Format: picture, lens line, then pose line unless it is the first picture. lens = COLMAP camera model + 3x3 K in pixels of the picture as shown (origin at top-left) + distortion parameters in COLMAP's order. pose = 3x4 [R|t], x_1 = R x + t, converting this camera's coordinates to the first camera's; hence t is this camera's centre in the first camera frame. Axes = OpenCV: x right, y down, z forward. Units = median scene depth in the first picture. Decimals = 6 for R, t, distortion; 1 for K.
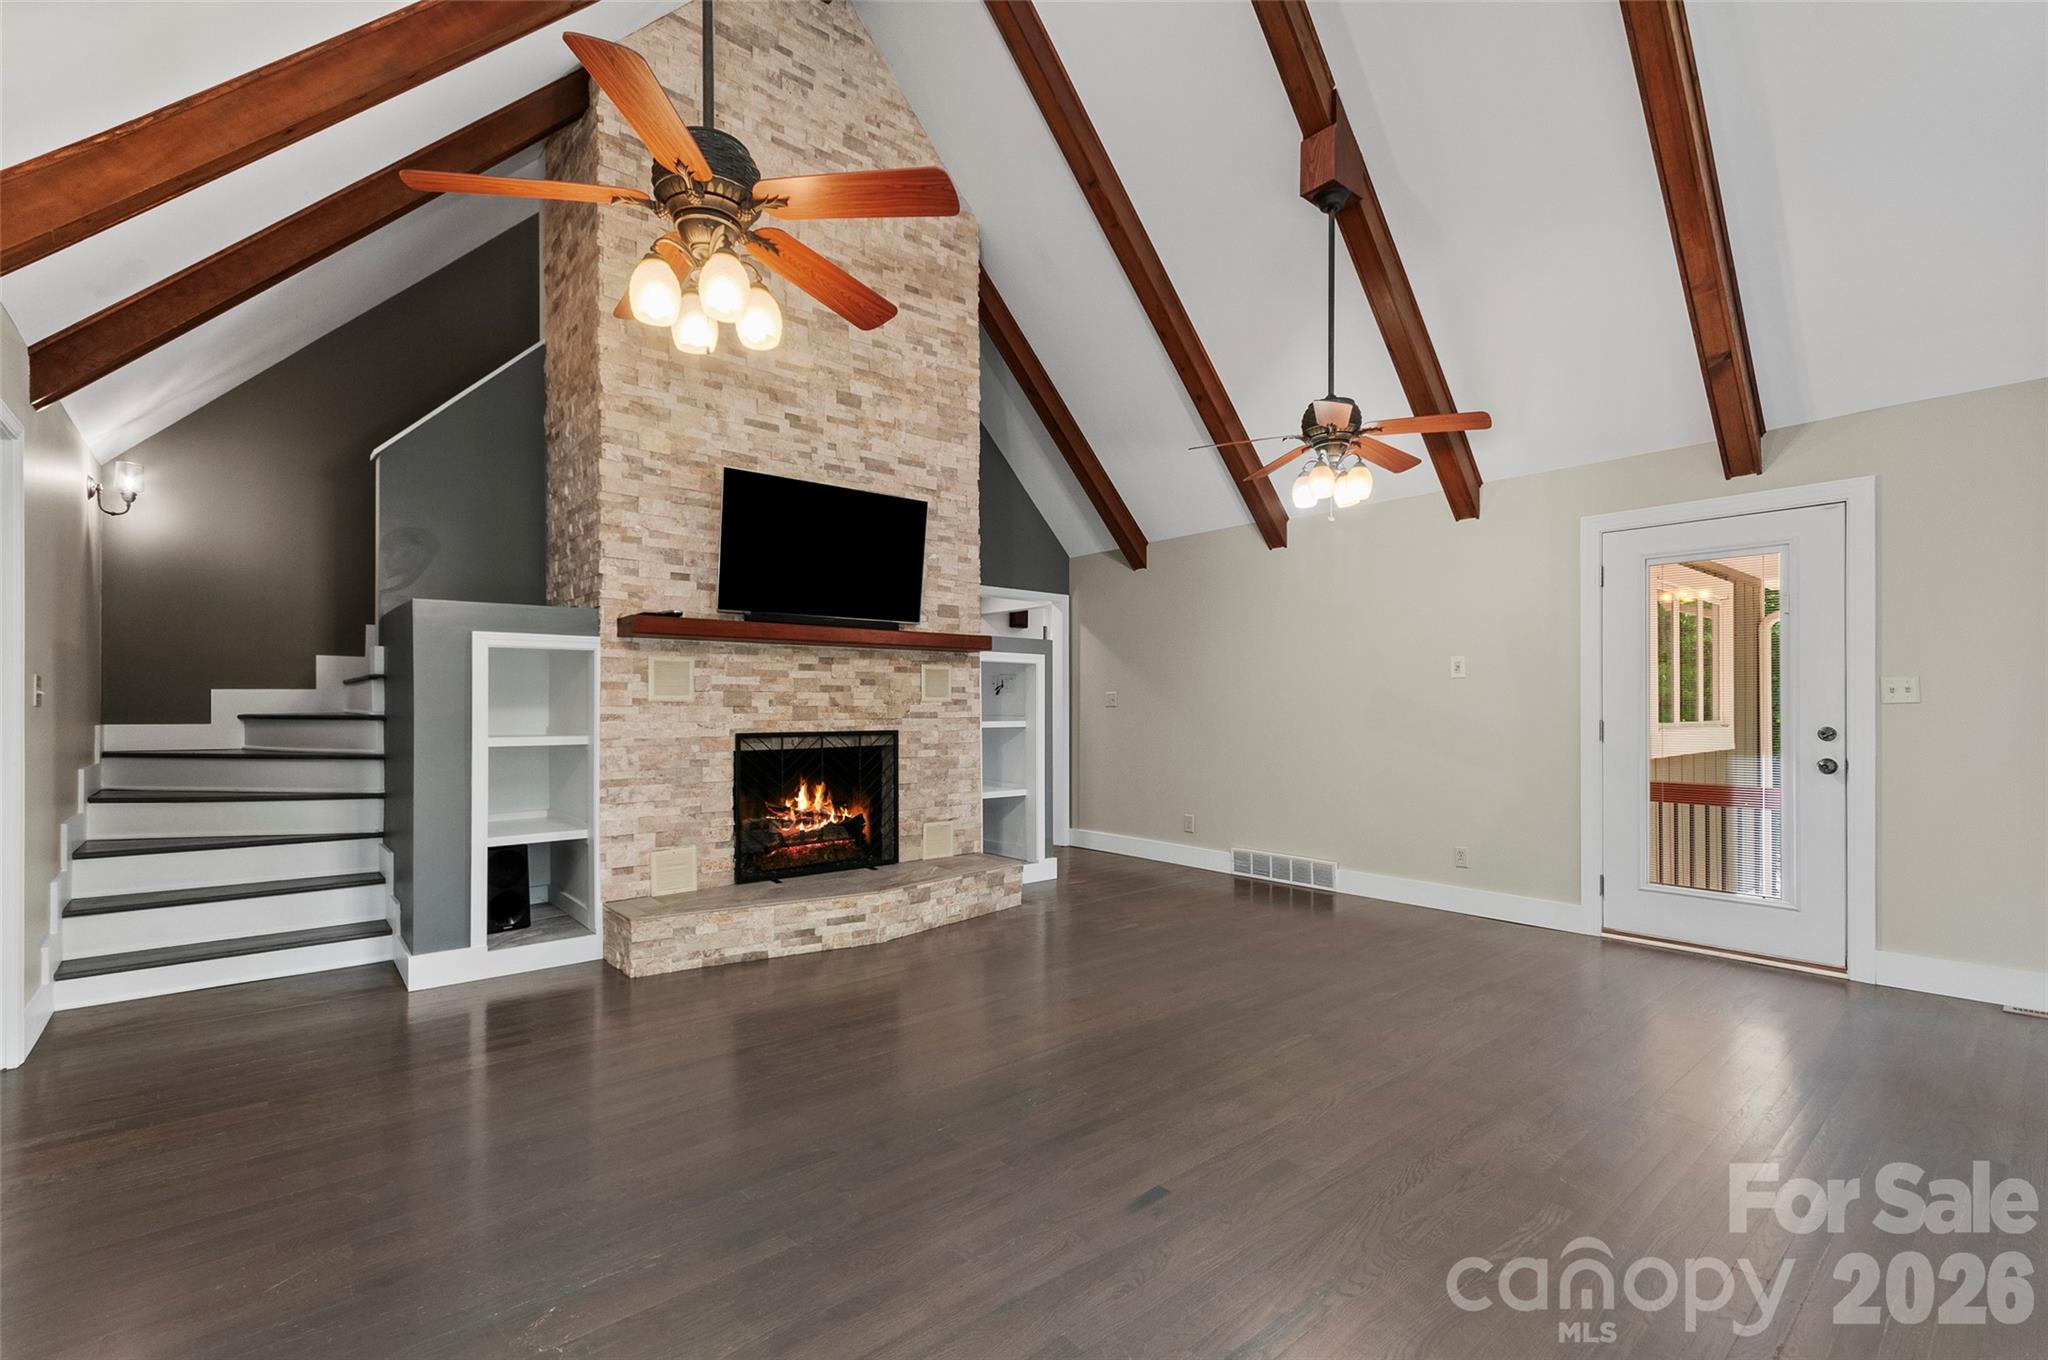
lens RADIAL K [[905.7, 0, 989.6], [0, 905.7, 704.8], [0, 0, 1]] dist [-0.001314, -0.000461]
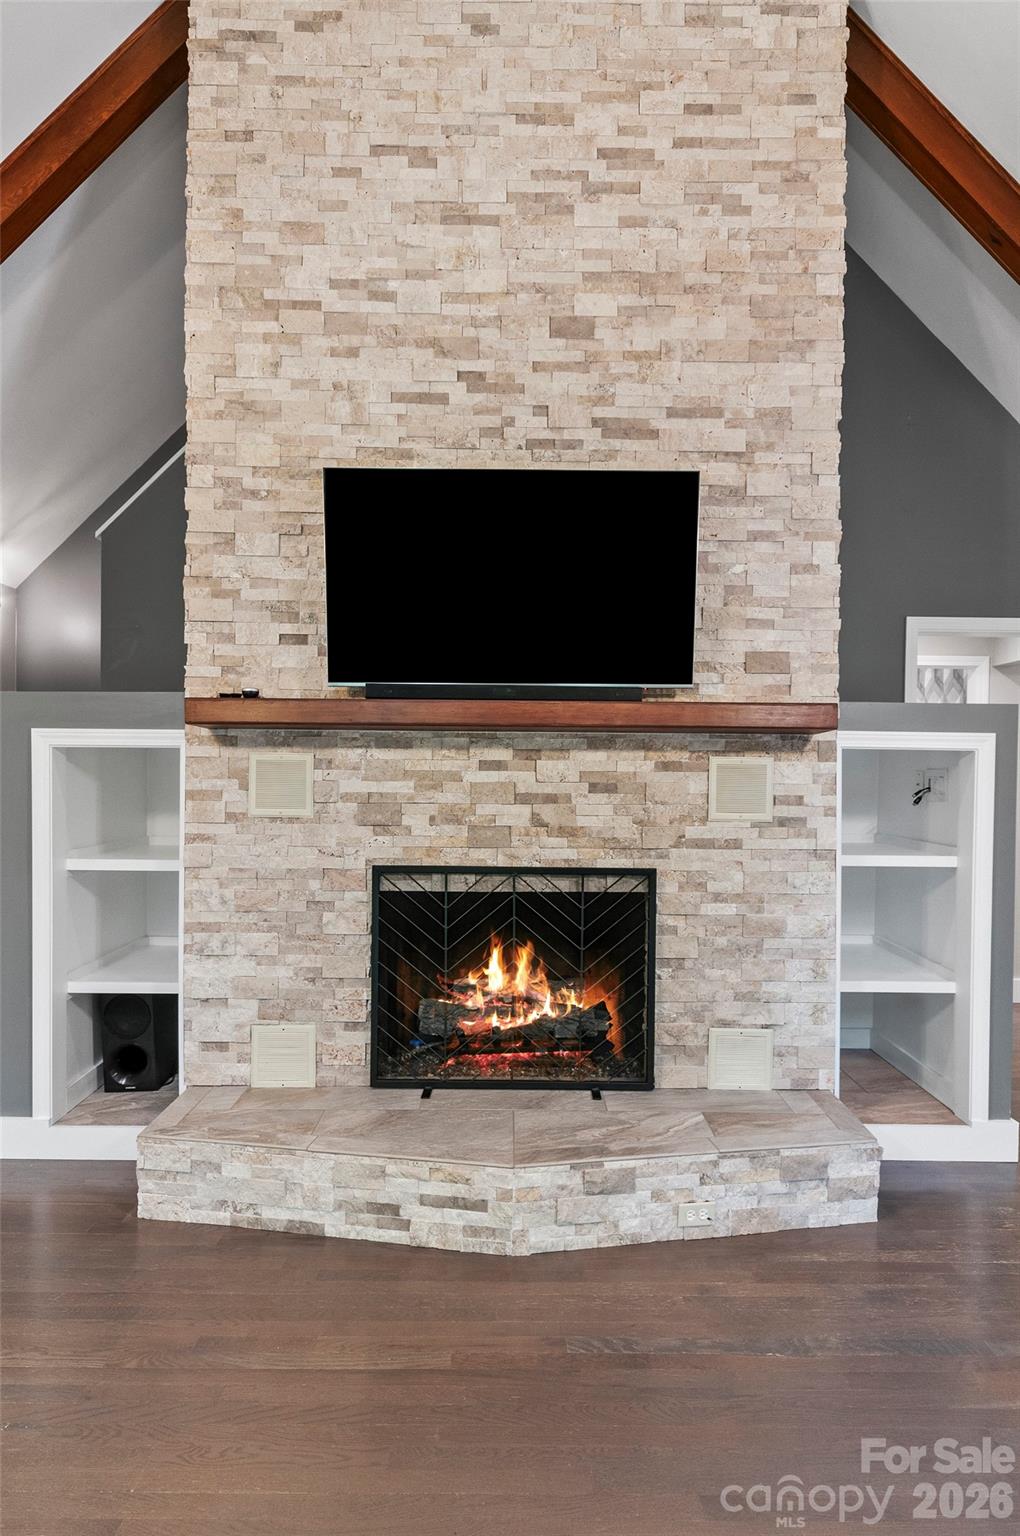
lens RADIAL K [[868.5, 0, 512.4], [0, 868.5, 793.4], [0, 0, 1]] dist [0.005373, -0.001519]
pose [[0.776628, 0.019423, -0.629660, 0.197627], [-0.009325, 0.999770, 0.019337, -0.033839], [0.629891, -0.009146, 0.776630, 0.533180]]
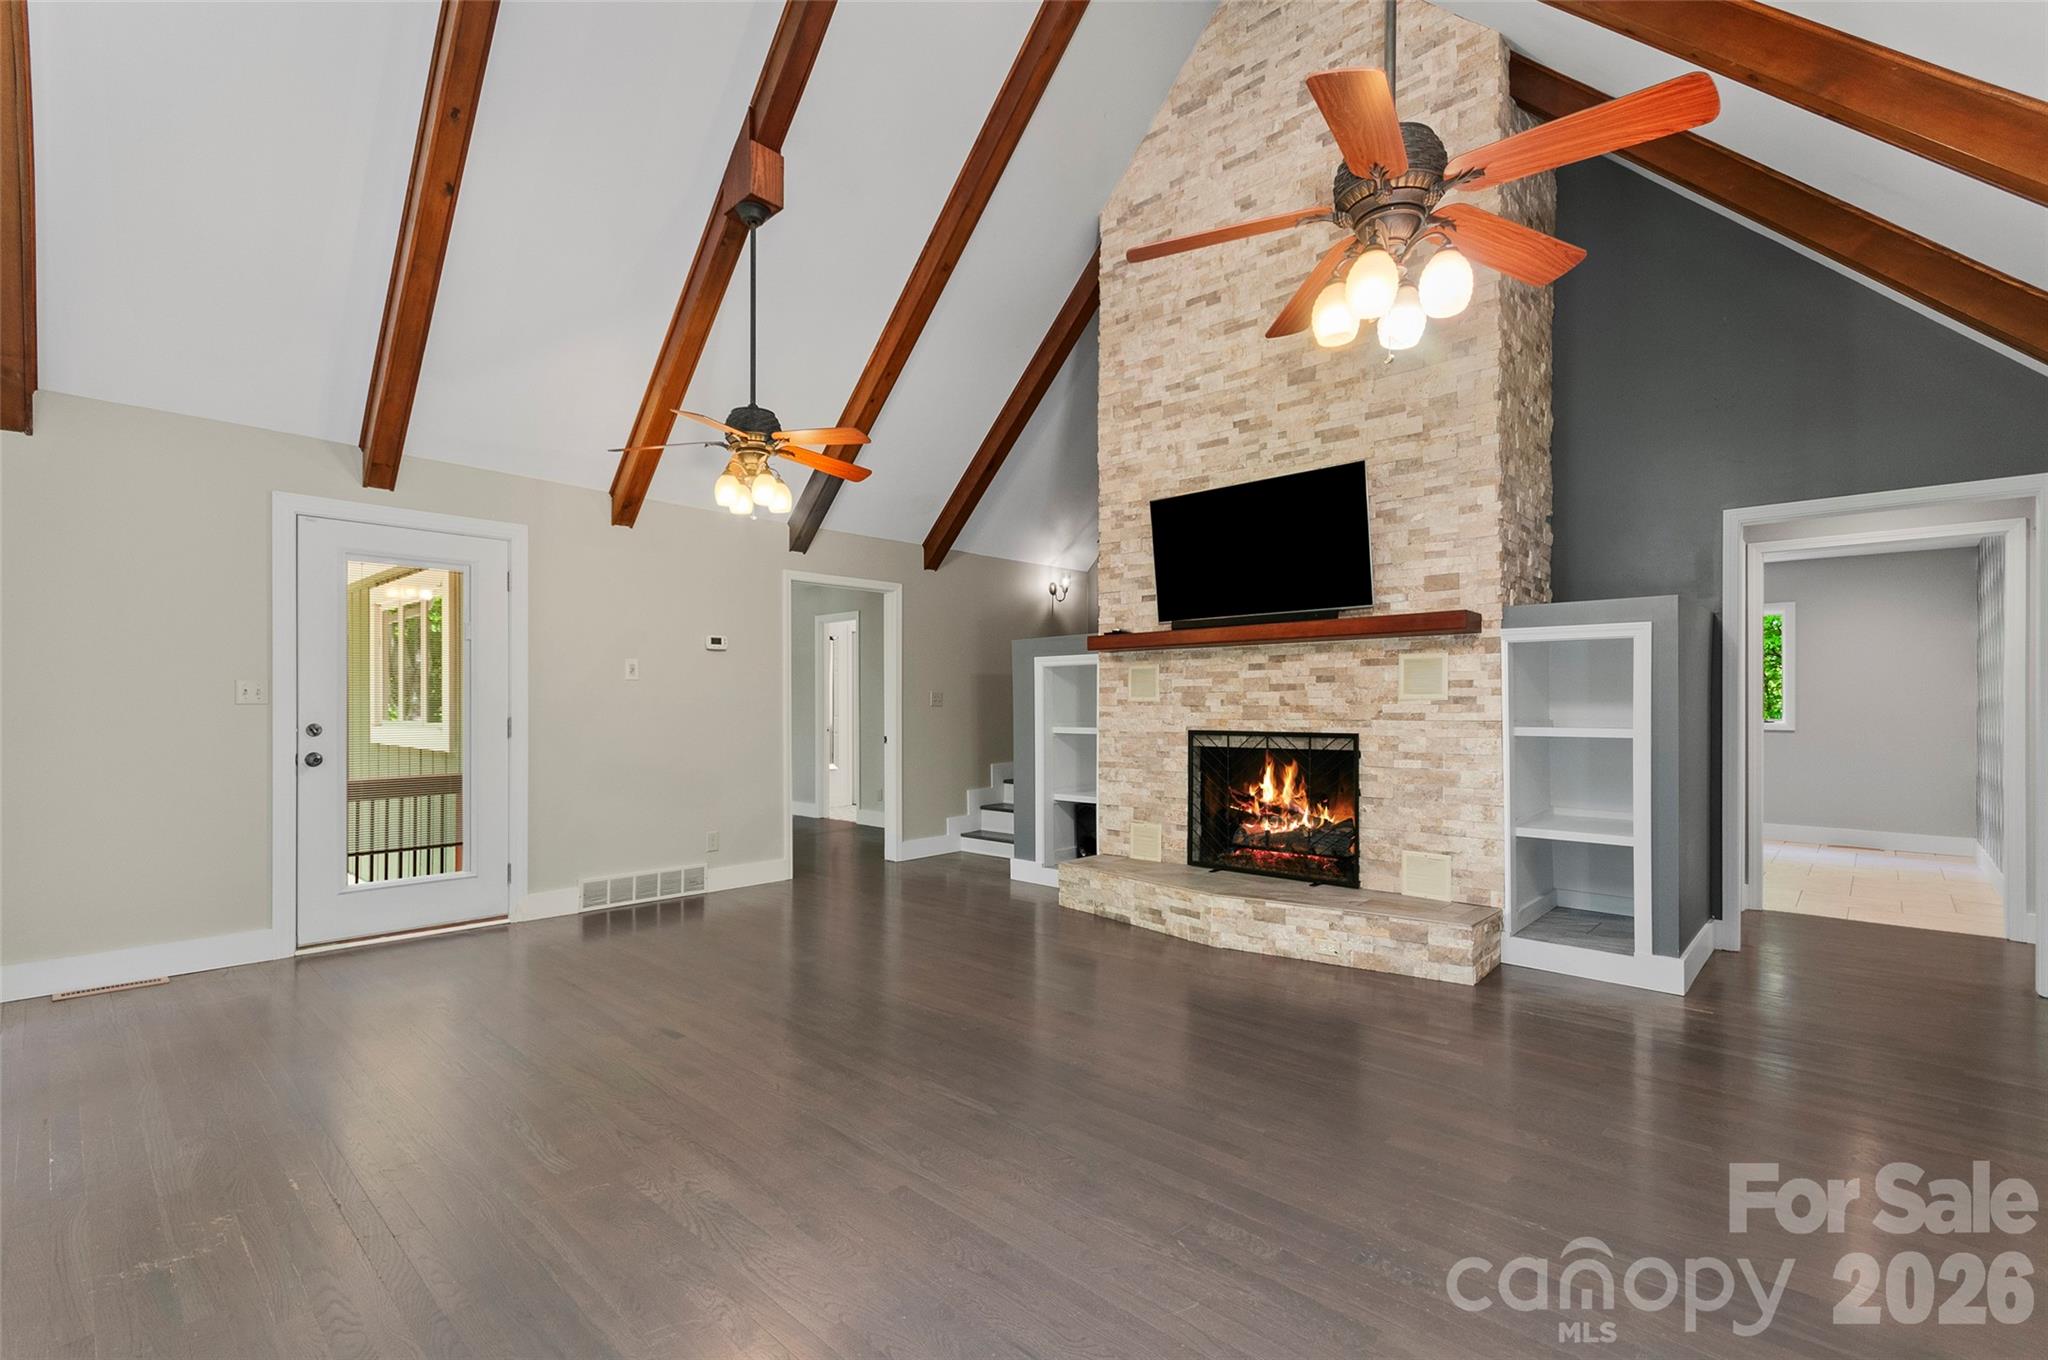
lens RADIAL K [[905.7, 0, 989.6], [0, 905.7, 704.8], [0, 0, 1]] dist [-0.001314, -0.000461]
pose [[0.113433, -0.001954, -0.993544, 0.760785], [0.001786, 0.999997, -0.001763, 0.001892], [0.993544, -0.001574, 0.113436, 0.596826]]
